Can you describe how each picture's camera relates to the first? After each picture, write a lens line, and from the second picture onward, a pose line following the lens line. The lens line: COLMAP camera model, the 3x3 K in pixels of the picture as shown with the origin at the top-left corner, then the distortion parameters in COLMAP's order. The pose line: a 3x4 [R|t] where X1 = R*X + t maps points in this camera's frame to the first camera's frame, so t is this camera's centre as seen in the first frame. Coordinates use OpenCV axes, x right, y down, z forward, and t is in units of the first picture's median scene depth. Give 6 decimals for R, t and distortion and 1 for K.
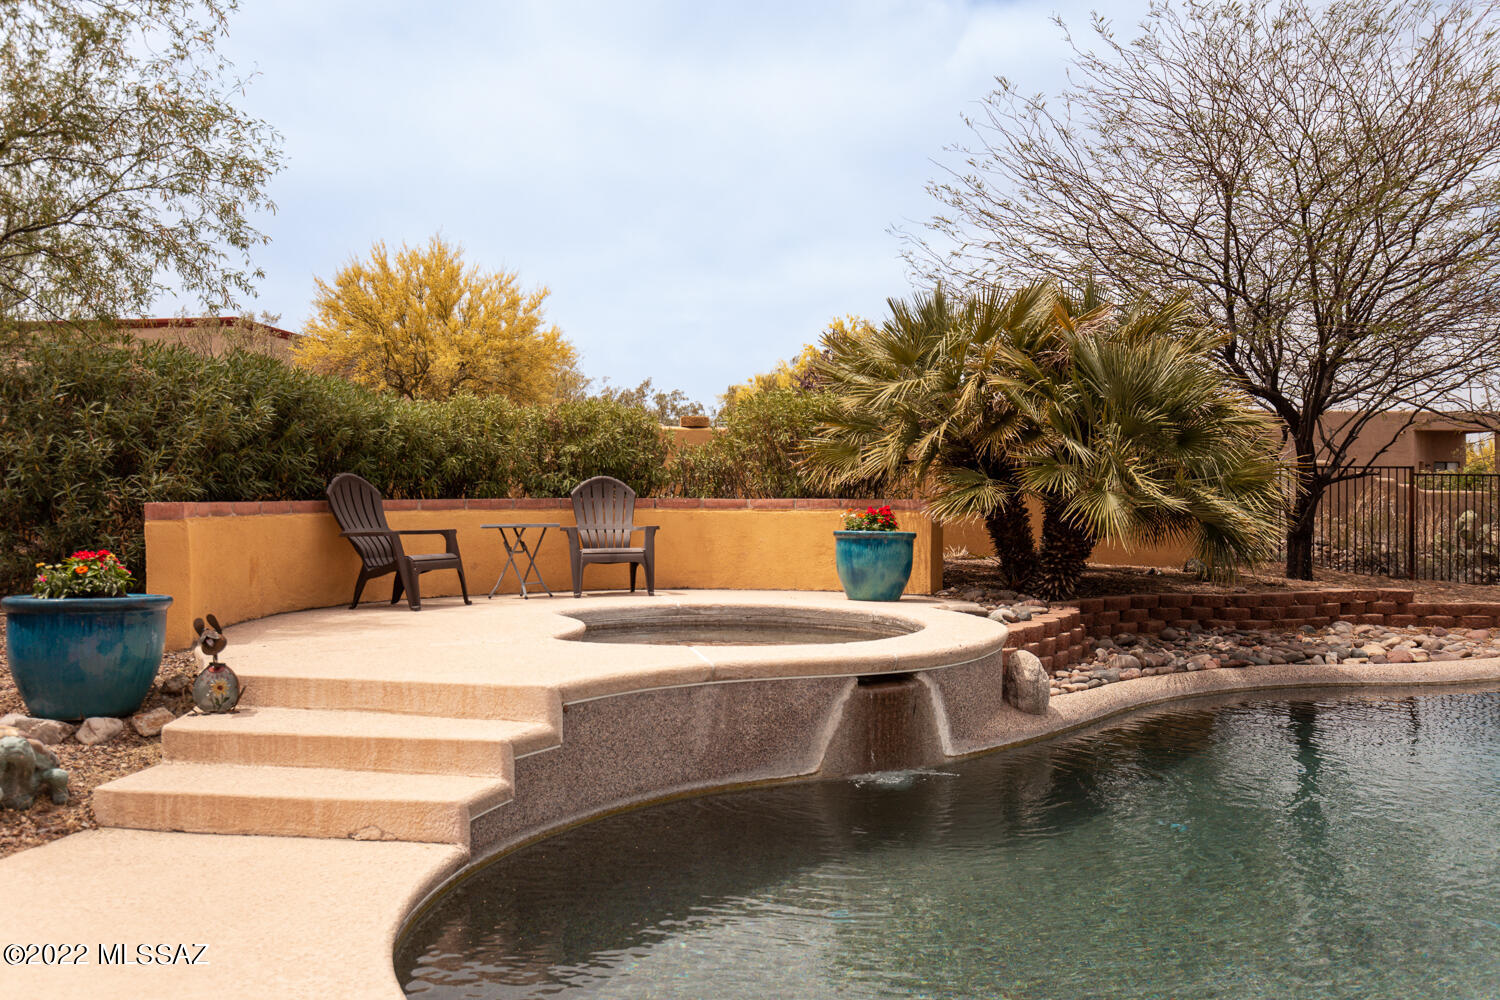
lens RADIAL K [[1214.9, 0, 759.4], [0, 1214.9, 489.6], [0, 0, 1]] dist [0.024987, 0.006872]
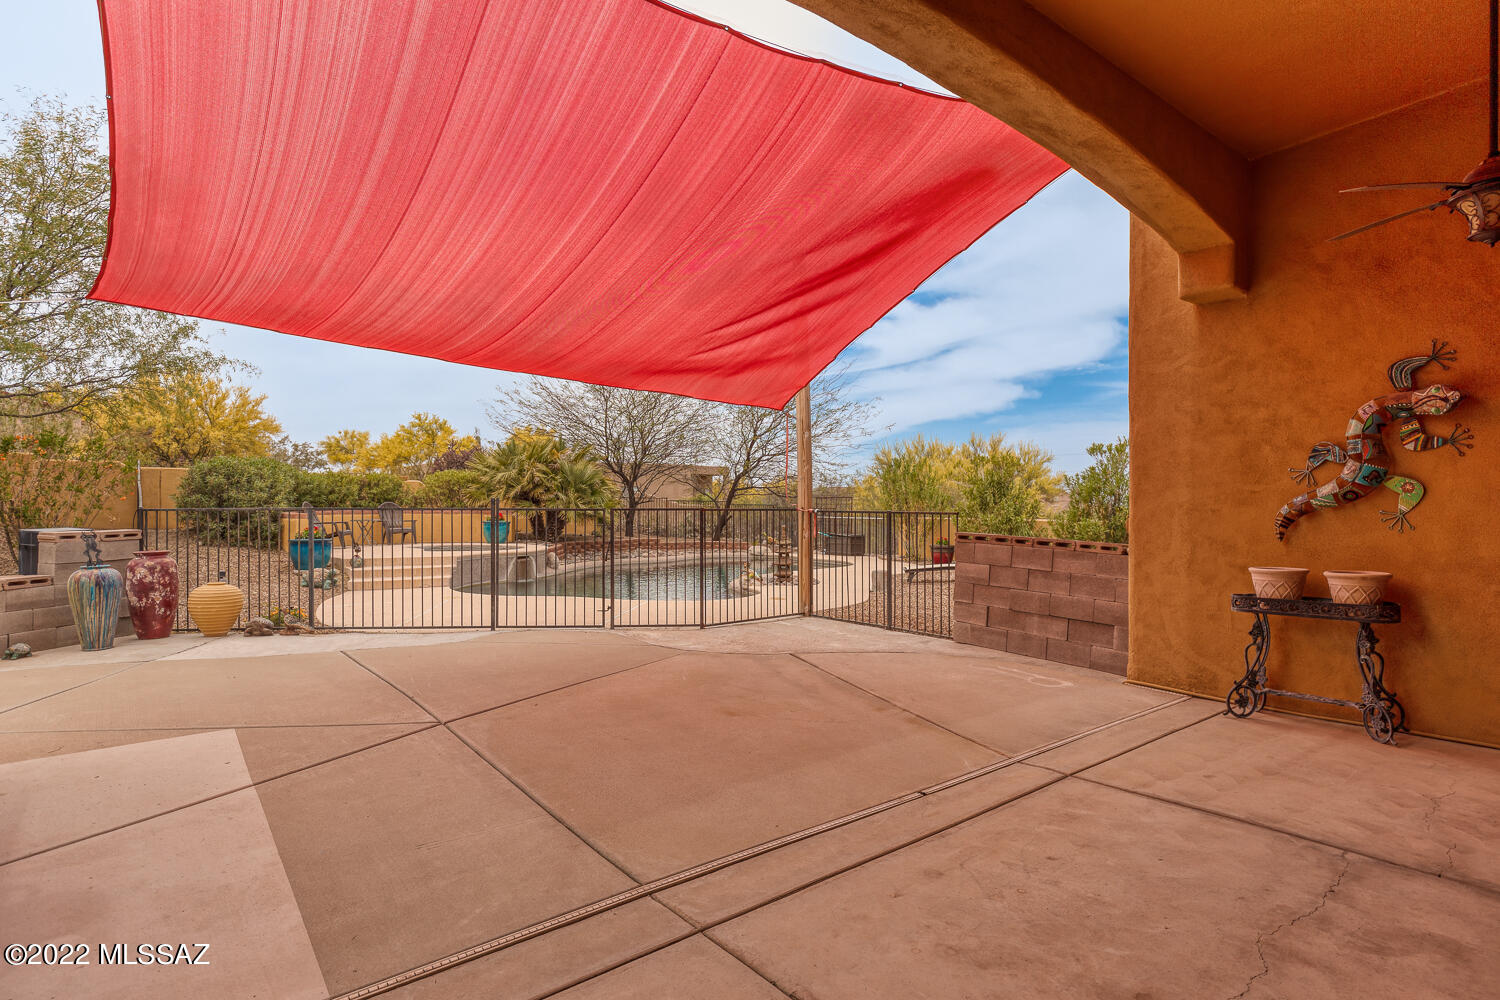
lens RADIAL K [[774.9, 0, 749.0], [0, 774.9, 504.3], [0, 0, 1]] dist [0.000643, 0.000228]
pose [[0.855852, 0.003905, 0.517206, -0.358282], [-0.009539, 0.999921, 0.008234, -0.029573], [-0.517133, -0.011981, 0.855821, -0.972286]]
